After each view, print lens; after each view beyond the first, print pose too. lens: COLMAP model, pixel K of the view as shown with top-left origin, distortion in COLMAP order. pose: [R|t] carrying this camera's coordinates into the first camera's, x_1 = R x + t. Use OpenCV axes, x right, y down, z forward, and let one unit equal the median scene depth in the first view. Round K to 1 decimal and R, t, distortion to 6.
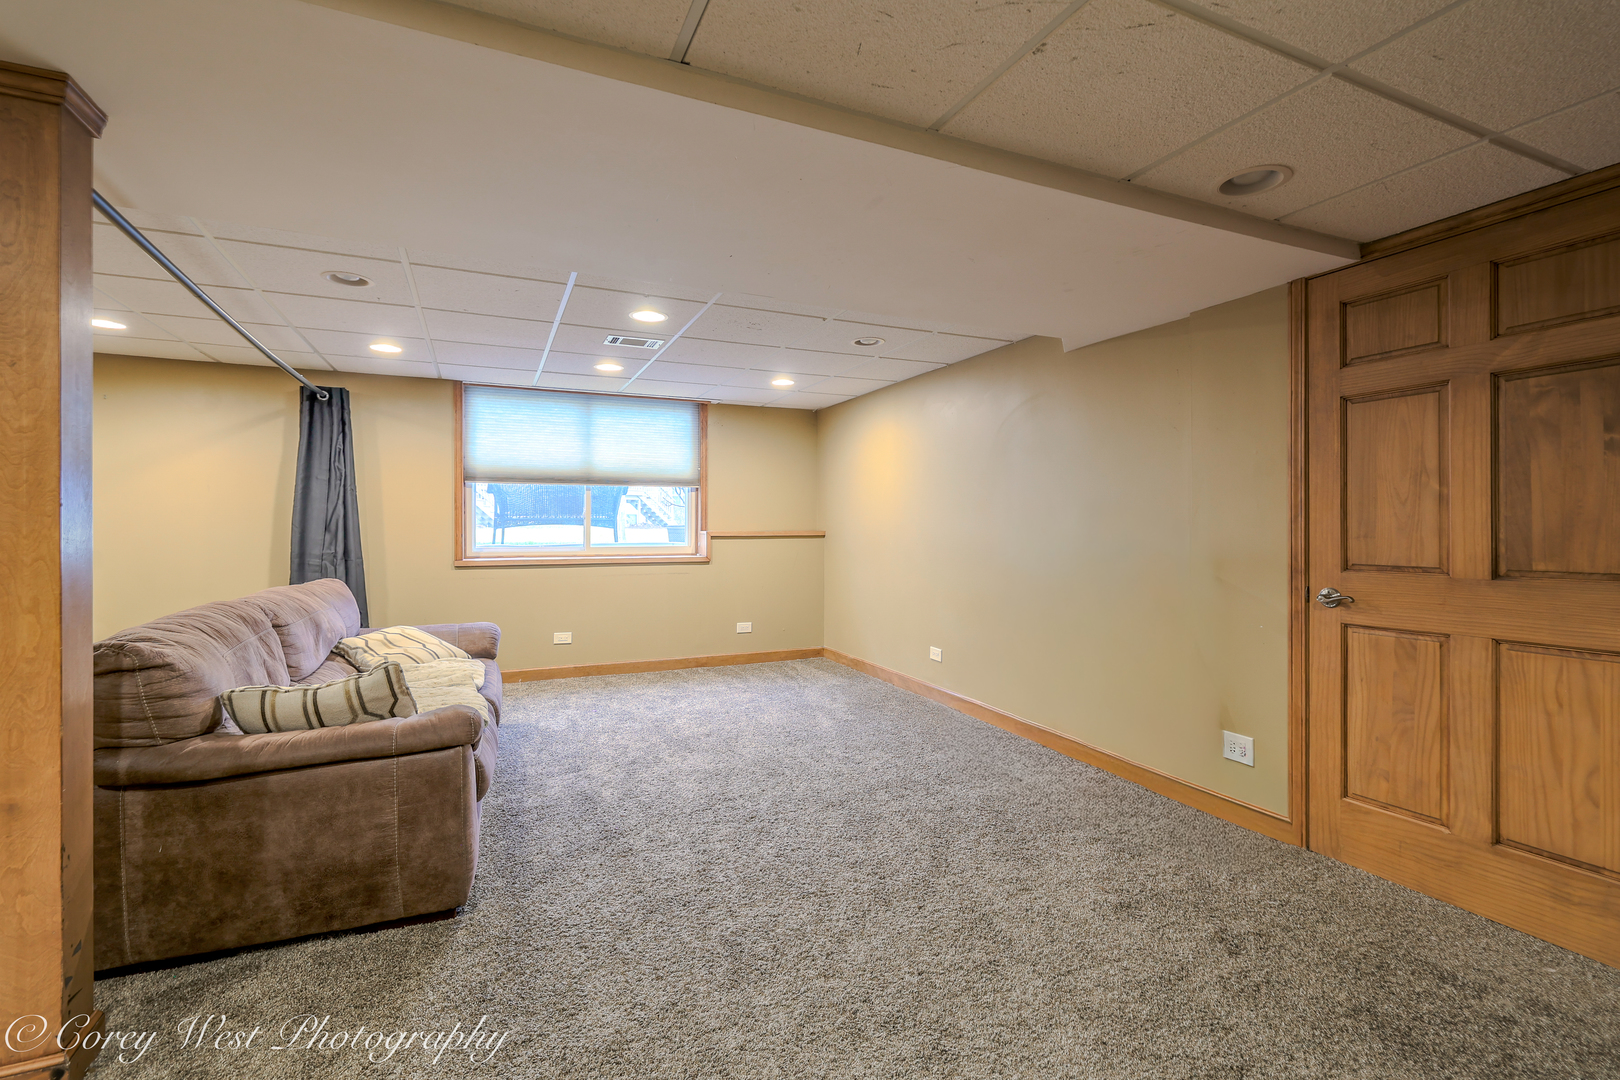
lens RADIAL K [[722.7, 0, 809.1], [0, 722.7, 529.0], [0, 0, 1]] dist [0.003588, -0.000036]
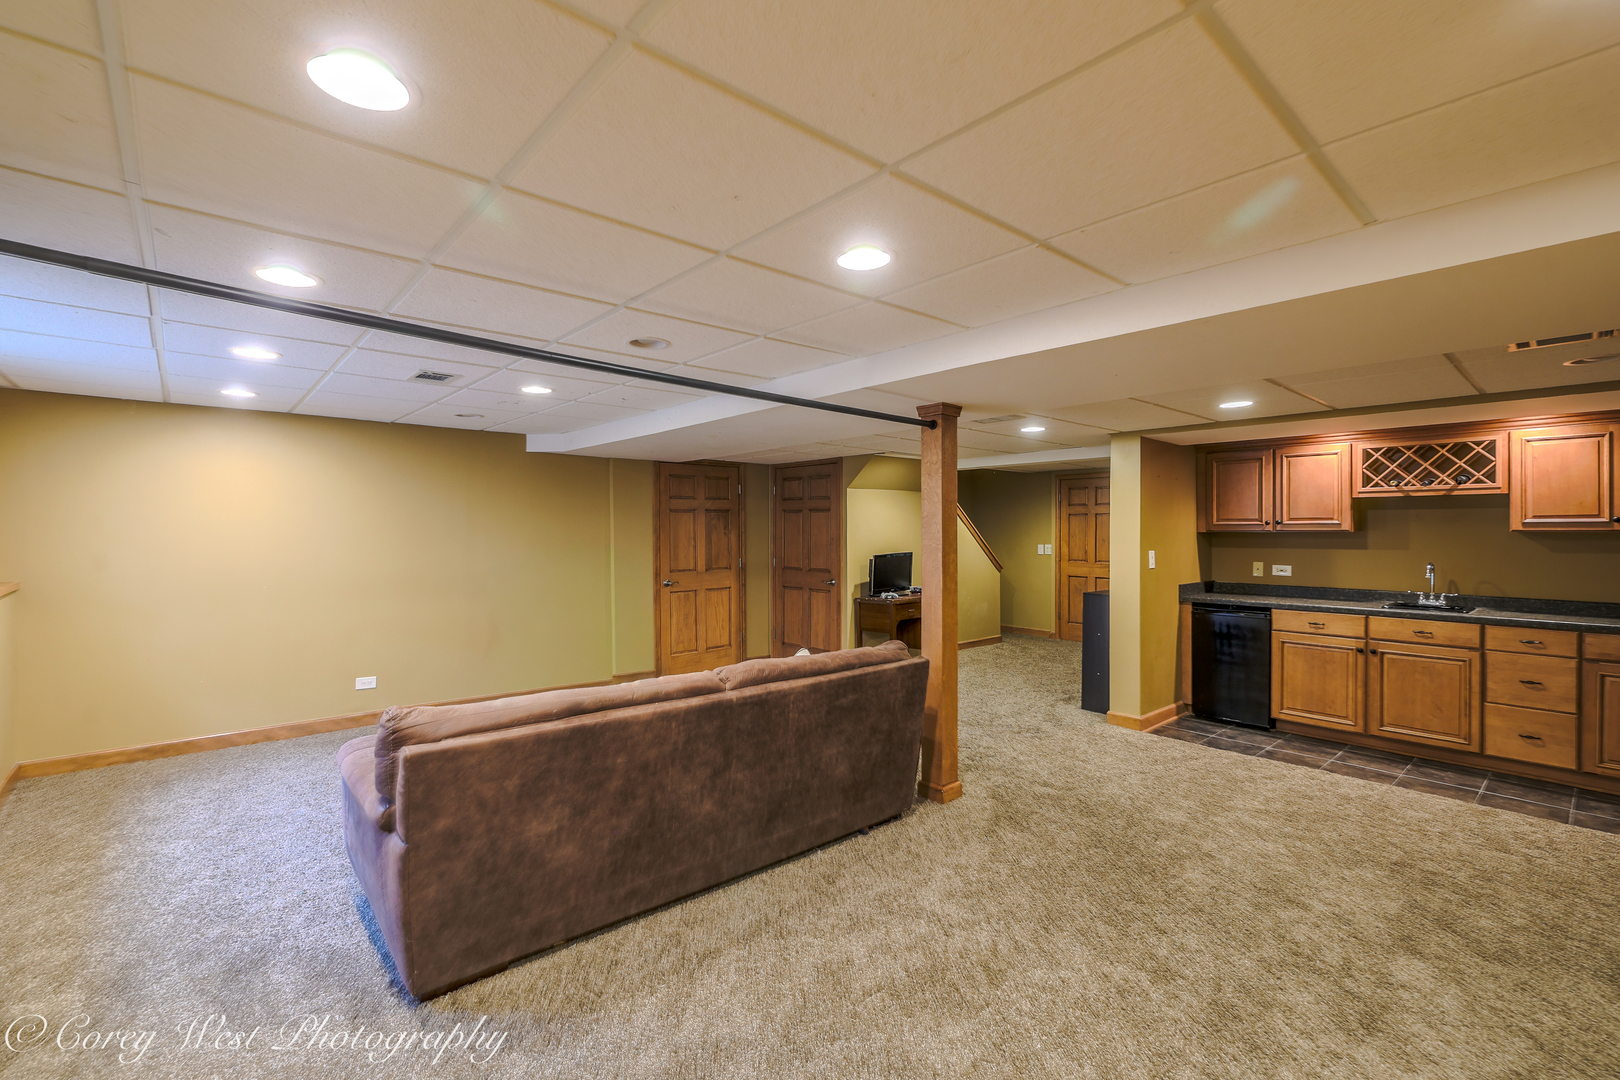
lens RADIAL K [[722.7, 0, 809.4], [0, 722.7, 536.9], [0, 0, 1]] dist [0.003588, -0.000036]
pose [[-0.302172, -0.005415, 0.953238, -2.169326], [0.005617, 0.999956, 0.007461, -0.101556], [-0.953237, 0.007609, -0.302128, 1.416897]]
